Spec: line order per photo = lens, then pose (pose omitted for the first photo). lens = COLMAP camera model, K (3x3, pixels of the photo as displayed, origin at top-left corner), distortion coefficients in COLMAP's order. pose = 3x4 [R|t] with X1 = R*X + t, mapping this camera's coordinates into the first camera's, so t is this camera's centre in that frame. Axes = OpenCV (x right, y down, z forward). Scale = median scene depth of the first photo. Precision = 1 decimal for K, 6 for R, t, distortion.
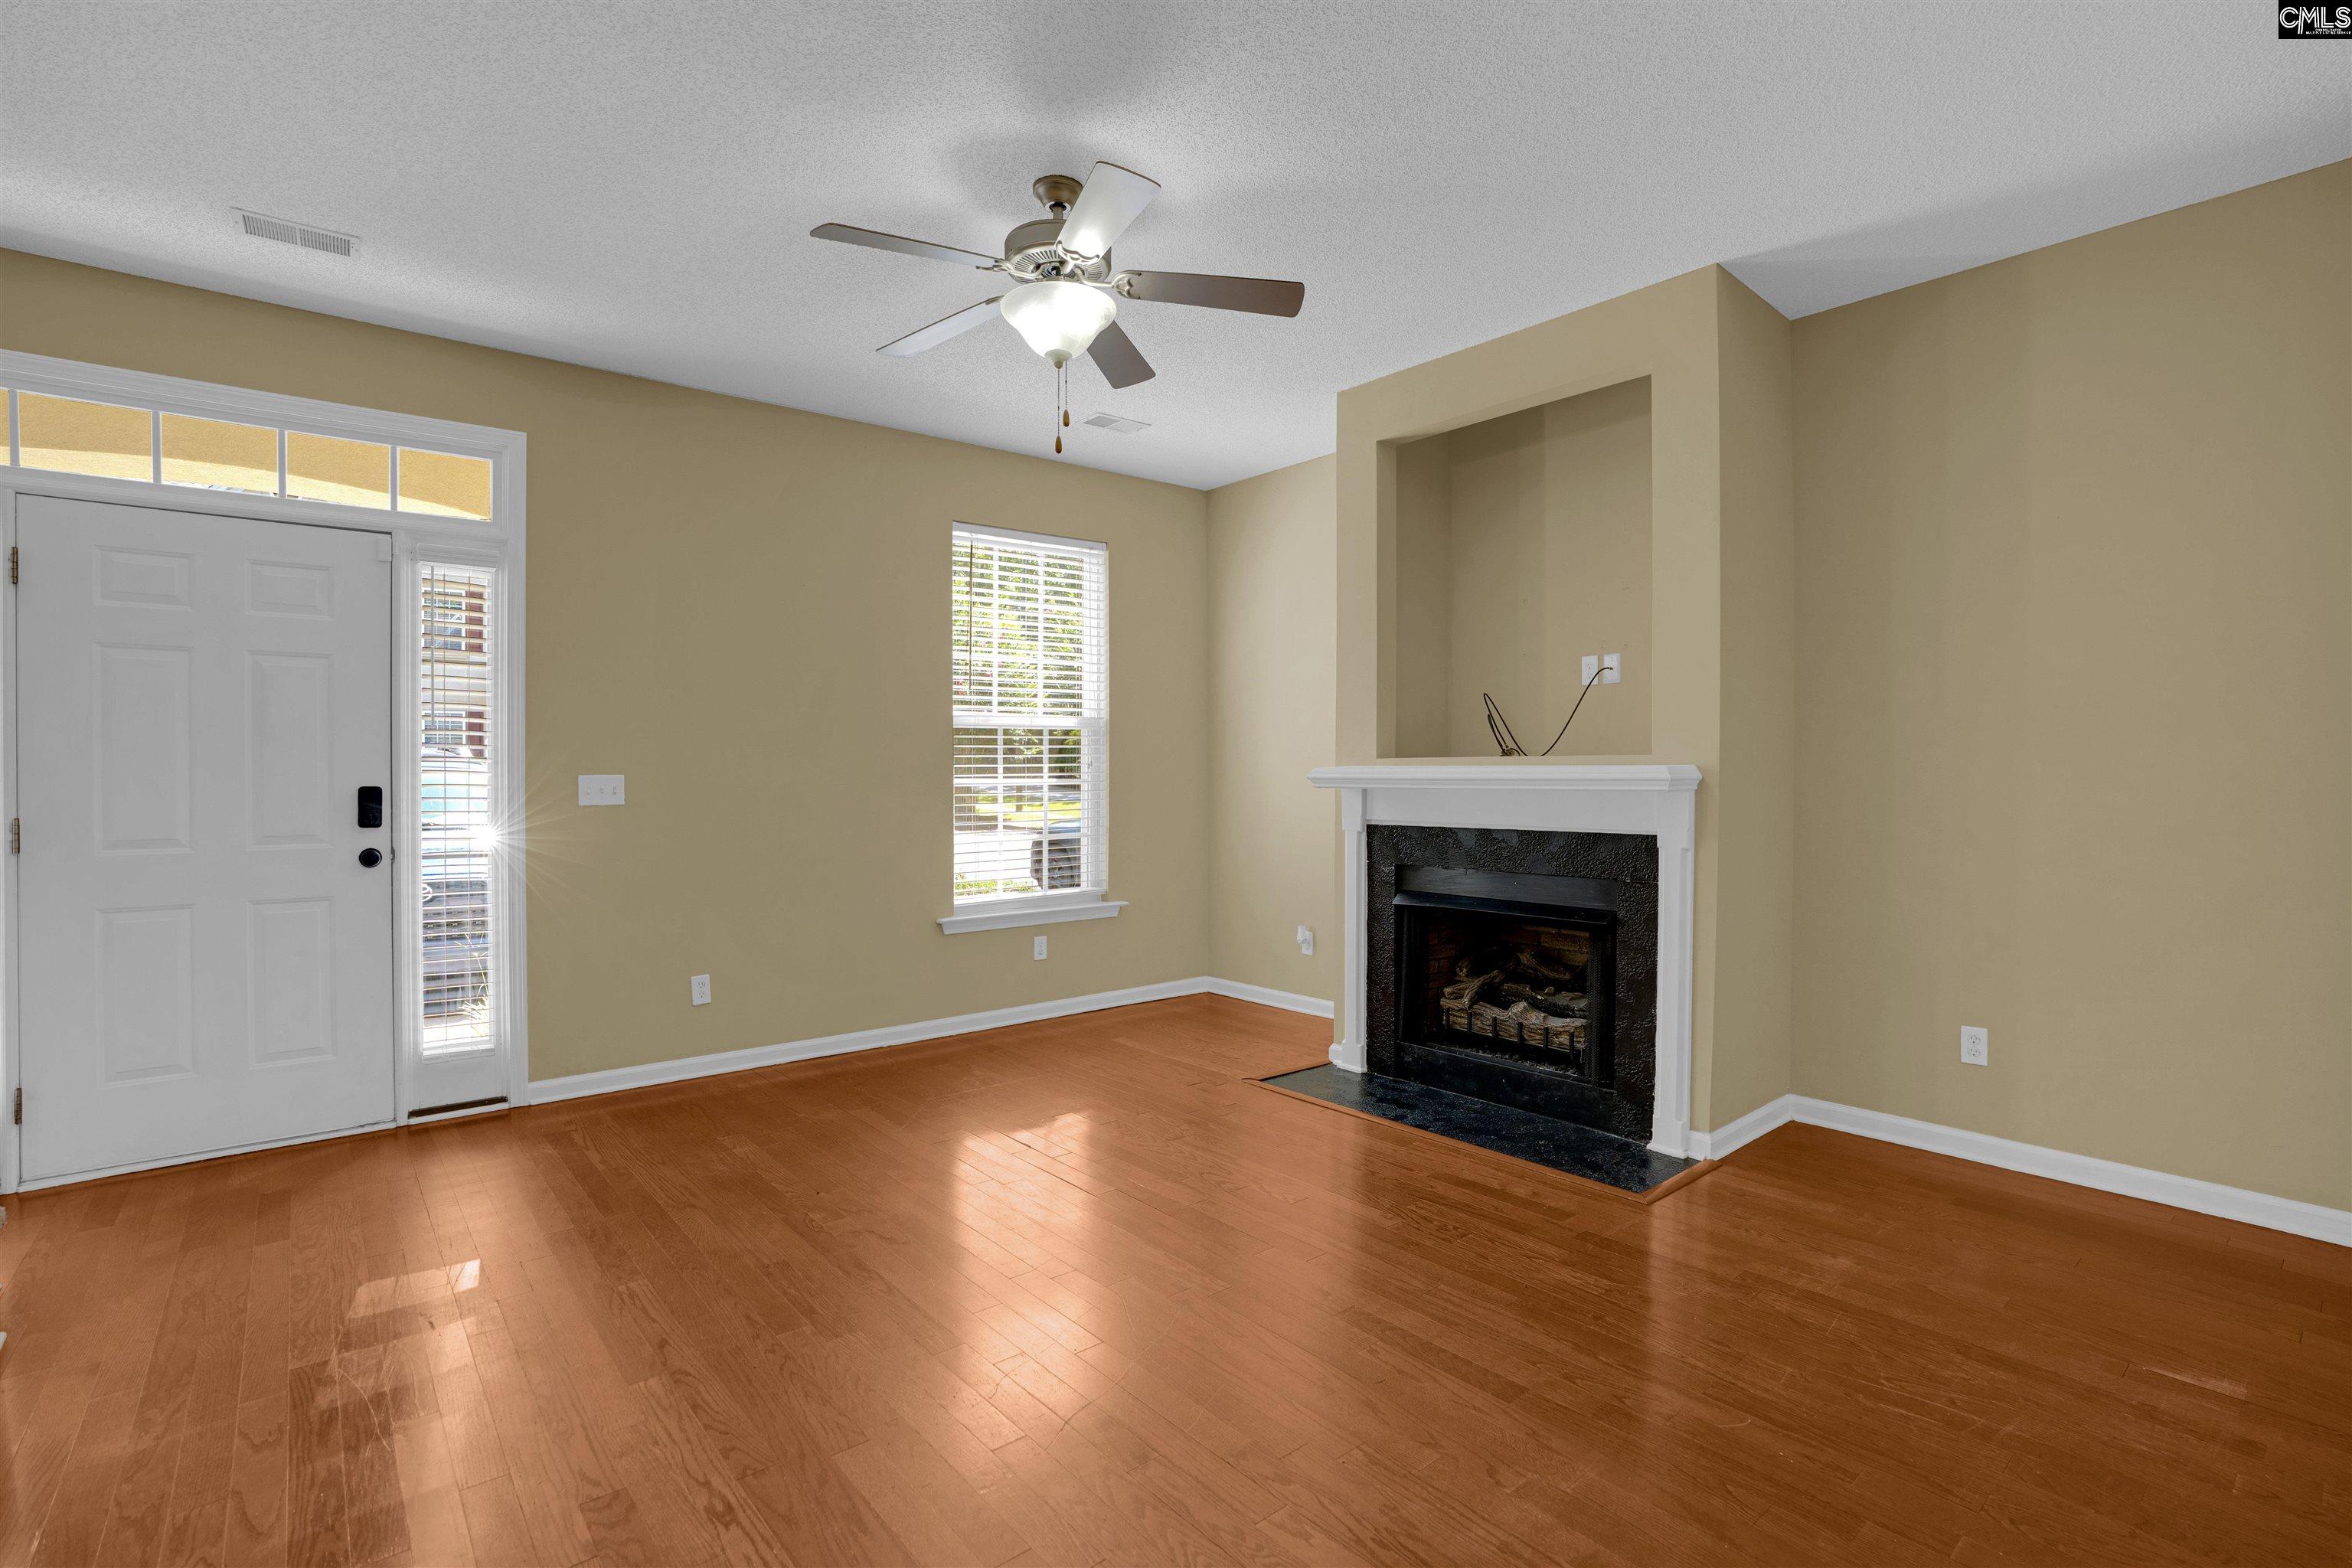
lens RADIAL K [[1109.2, 0, 1177.5], [0, 1109.2, 783.3], [0, 0, 1]] dist [-0.064379, 0.030409]
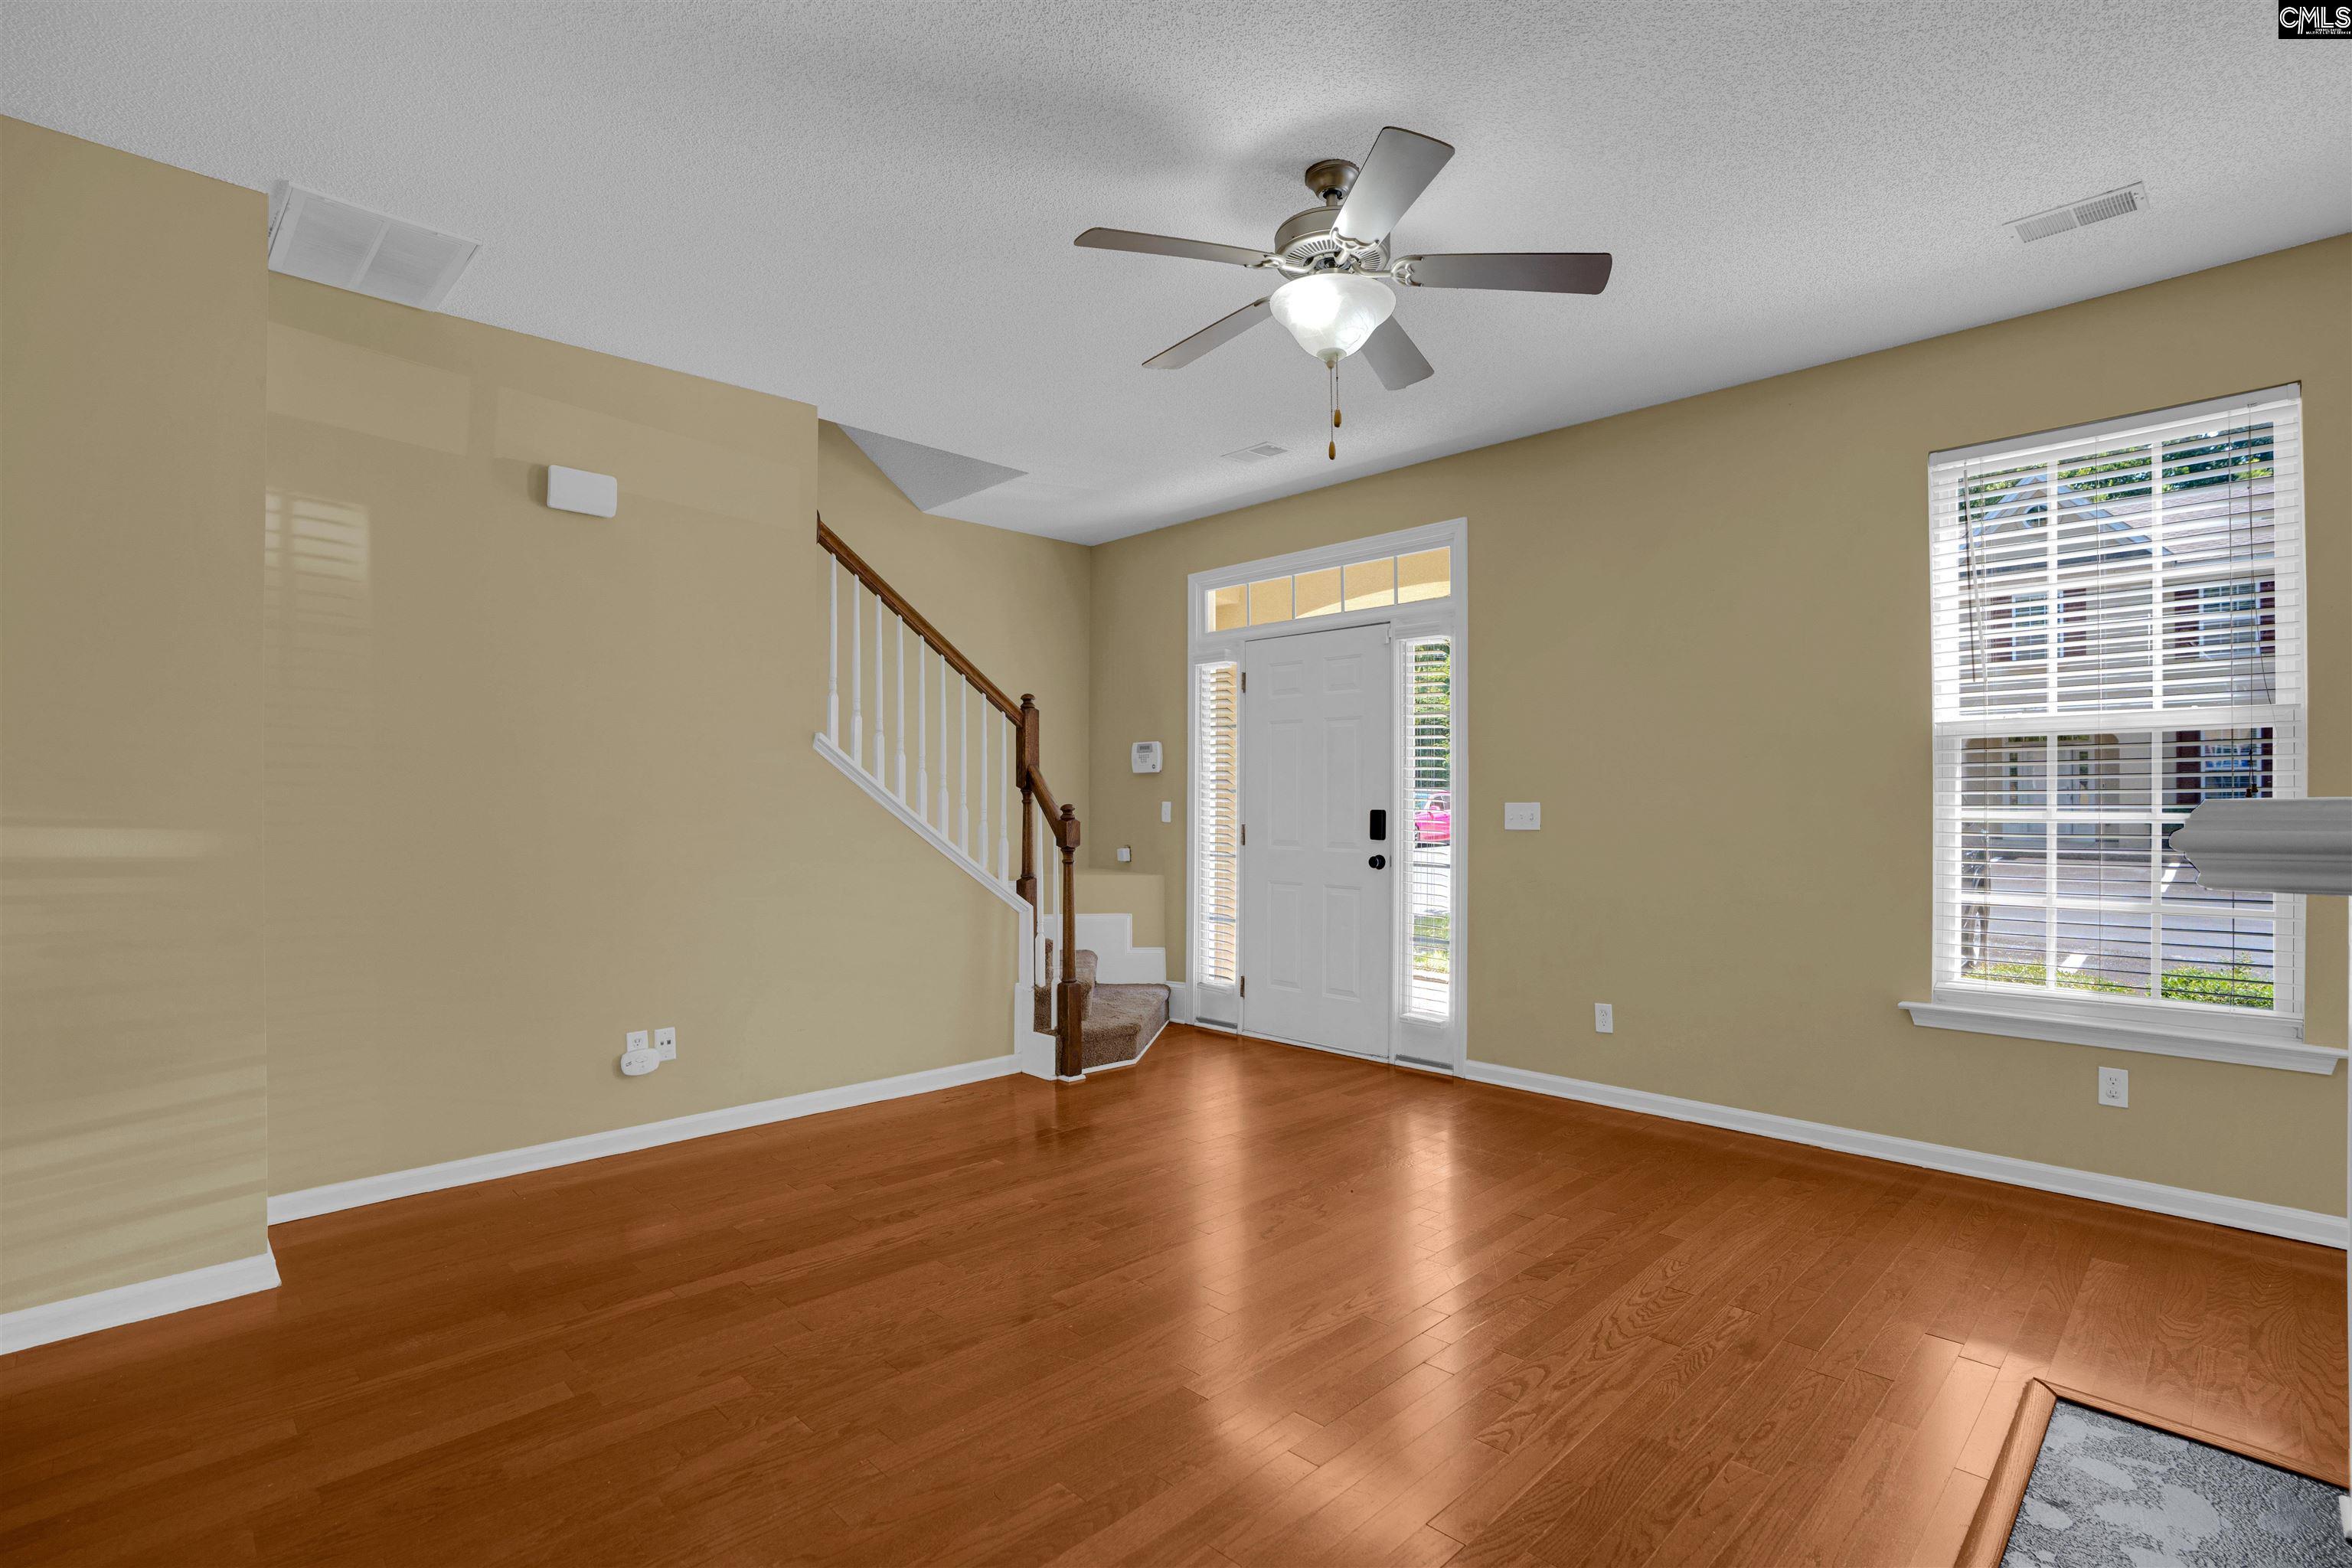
lens RADIAL K [[1109.2, 0, 1177.5], [0, 1109.2, 783.3], [0, 0, 1]] dist [-0.064379, 0.030409]
pose [[0.083040, -0.011516, -0.996480, 0.621556], [-0.012294, 0.999845, -0.012579, -0.009689], [0.996470, 0.013296, 0.082885, 0.615518]]
